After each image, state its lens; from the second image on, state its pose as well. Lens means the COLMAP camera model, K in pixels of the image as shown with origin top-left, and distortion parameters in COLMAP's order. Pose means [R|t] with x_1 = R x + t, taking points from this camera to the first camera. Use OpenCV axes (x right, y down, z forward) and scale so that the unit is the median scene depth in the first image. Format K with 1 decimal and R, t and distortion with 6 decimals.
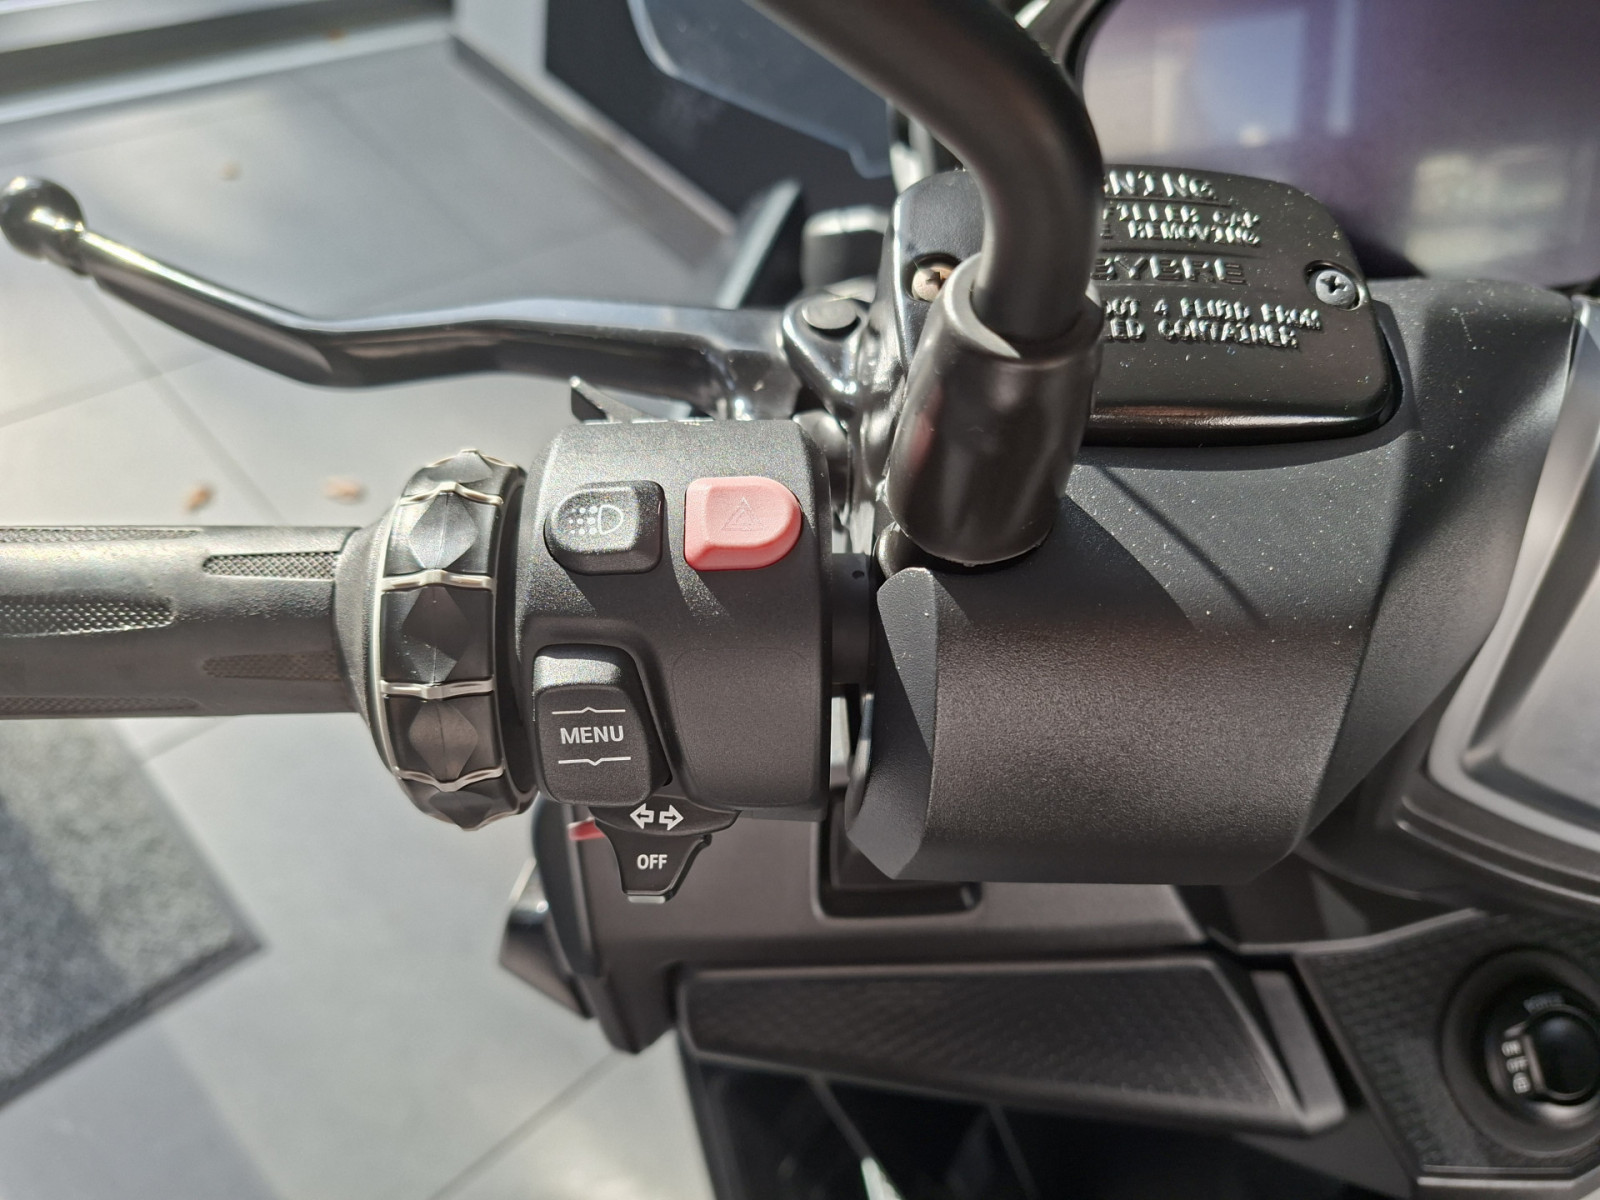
lens RADIAL K [[1148.4, 0, 804.4], [0, 1148.4, 599.3], [0, 0, 1]] dist [0.065916, -0.053810]
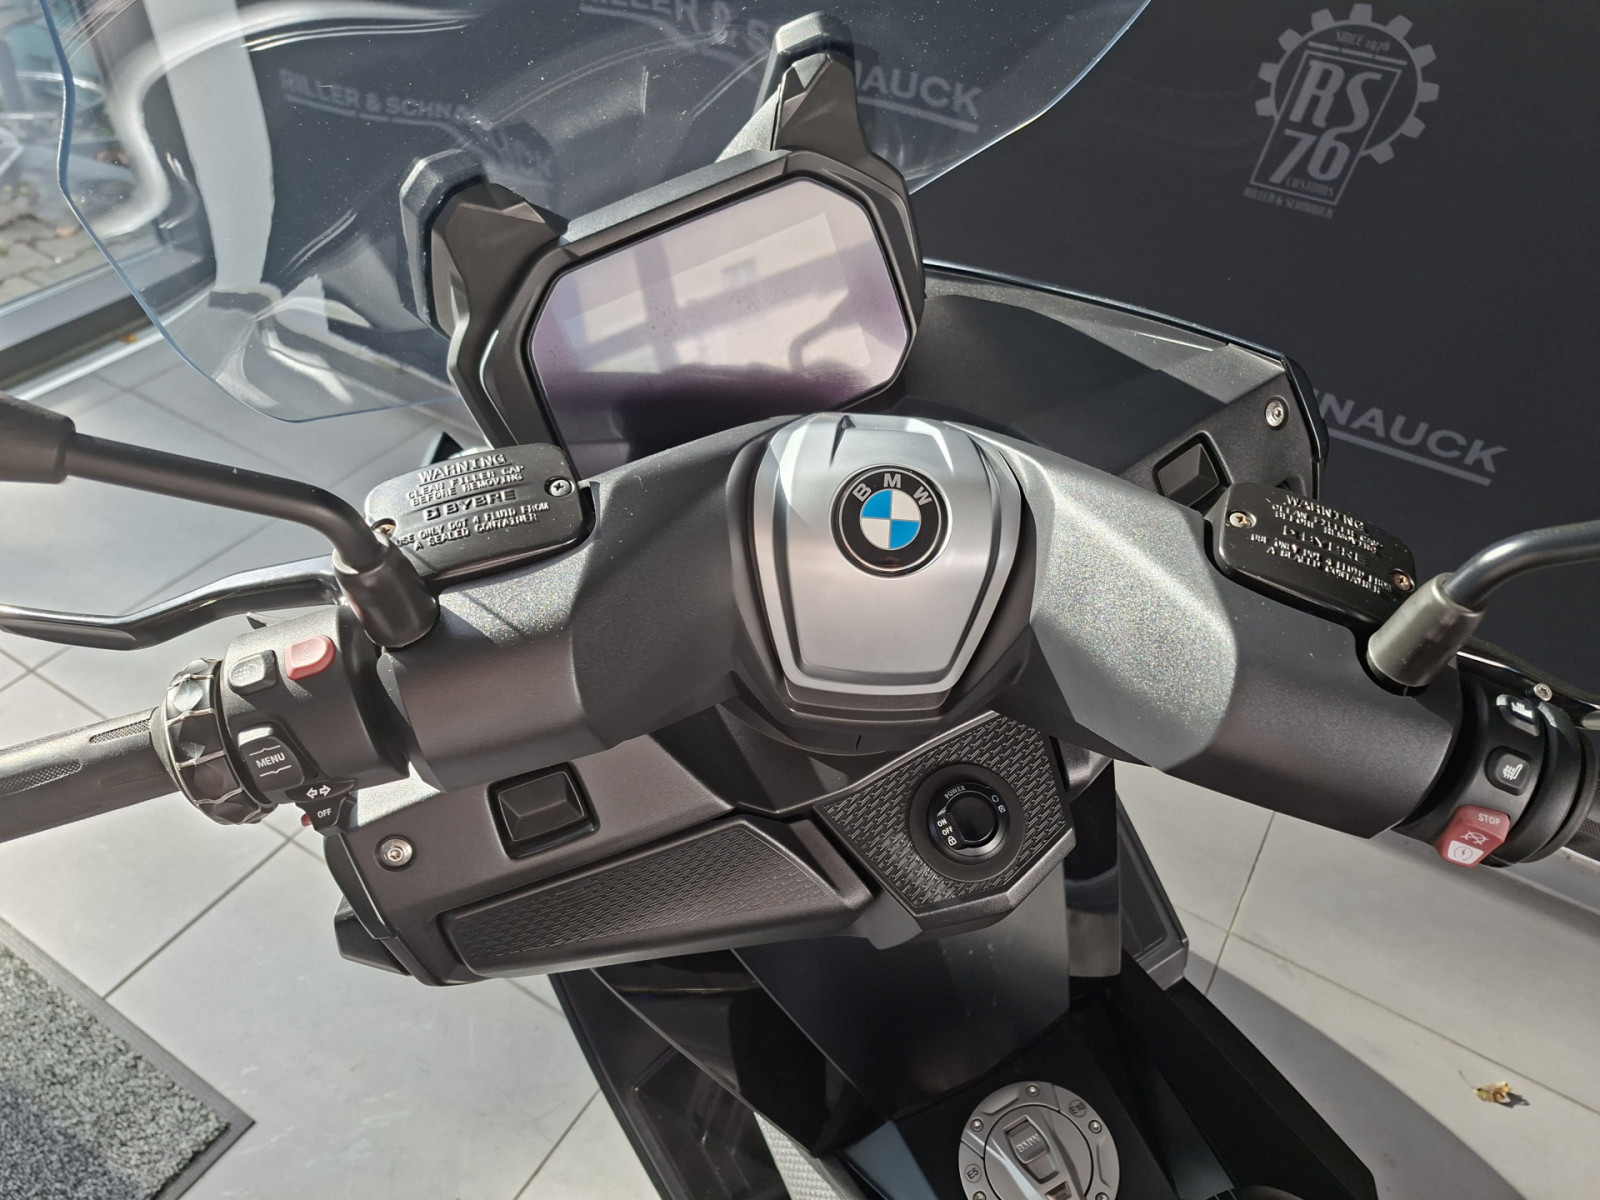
lens RADIAL K [[1148.4, 0, 796.7], [0, 1148.4, 605.4], [0, 0, 1]] dist [0.065916, -0.053810]
pose [[0.959724, -0.272628, 0.067844, 0.724266], [0.277123, 0.958345, -0.069119, 0.259039], [-0.046174, 0.085136, 0.995299, -1.353654]]
